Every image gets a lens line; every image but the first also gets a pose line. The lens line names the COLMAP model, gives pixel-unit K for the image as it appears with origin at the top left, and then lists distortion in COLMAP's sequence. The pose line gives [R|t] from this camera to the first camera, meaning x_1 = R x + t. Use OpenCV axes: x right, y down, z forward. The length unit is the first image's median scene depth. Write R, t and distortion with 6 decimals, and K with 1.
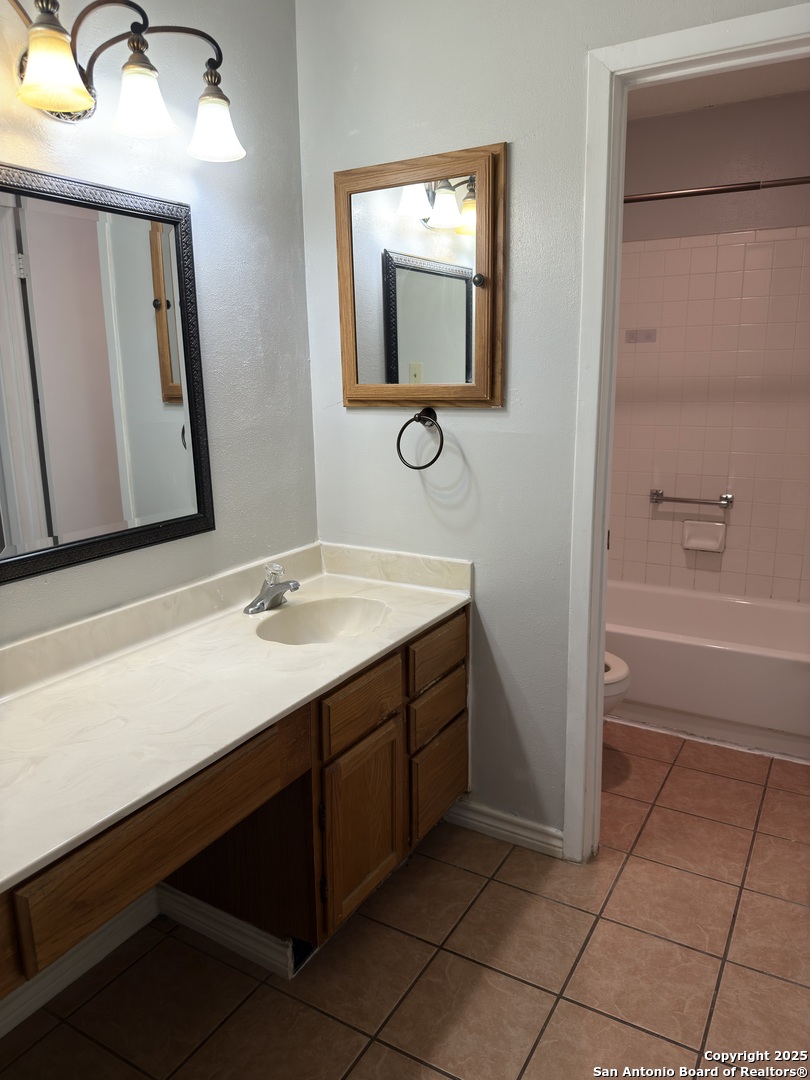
lens RADIAL K [[758.7, 0, 405.0], [0, 758.7, 540.0], [0, 0, 1]] dist [0.058715, -0.084526]
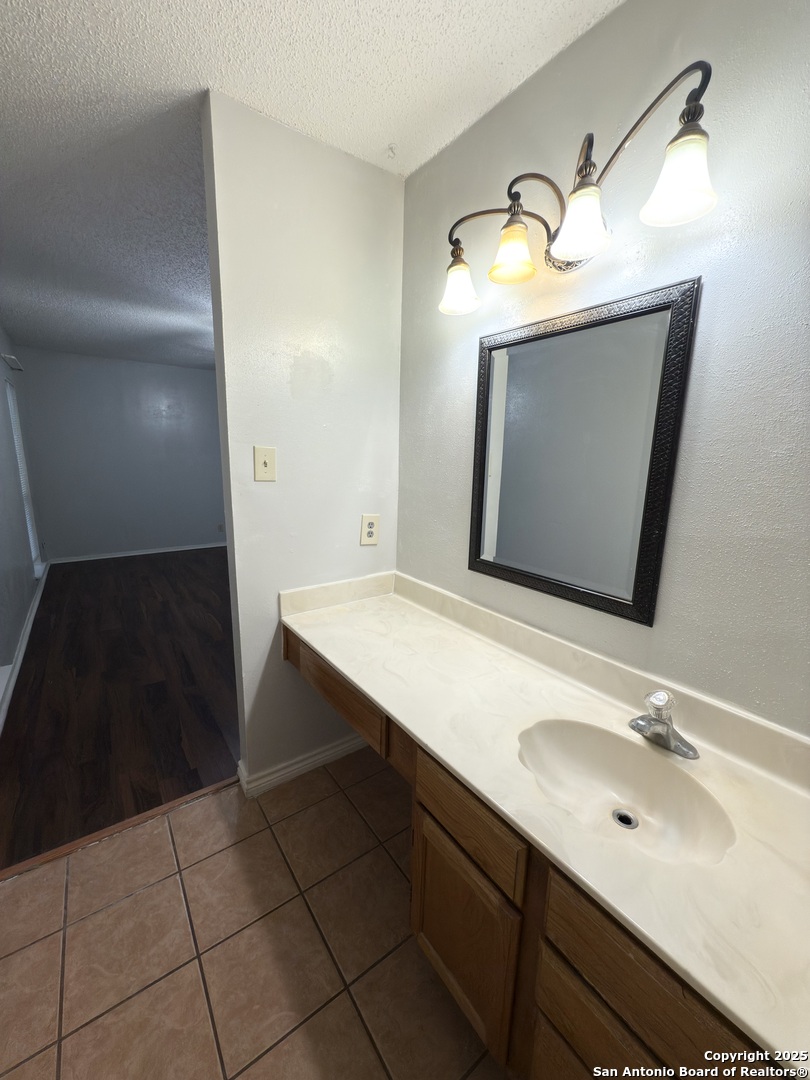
lens RADIAL K [[428.7, 0, 405.0], [0, 428.7, 540.0], [0, 0, 1]] dist [-0.001414, -0.000188]
pose [[-0.396375, 0.191001, -0.898001, 0.471207], [-0.217424, 0.930766, 0.293941, -0.294241], [0.891972, 0.311758, -0.327404, 1.251283]]
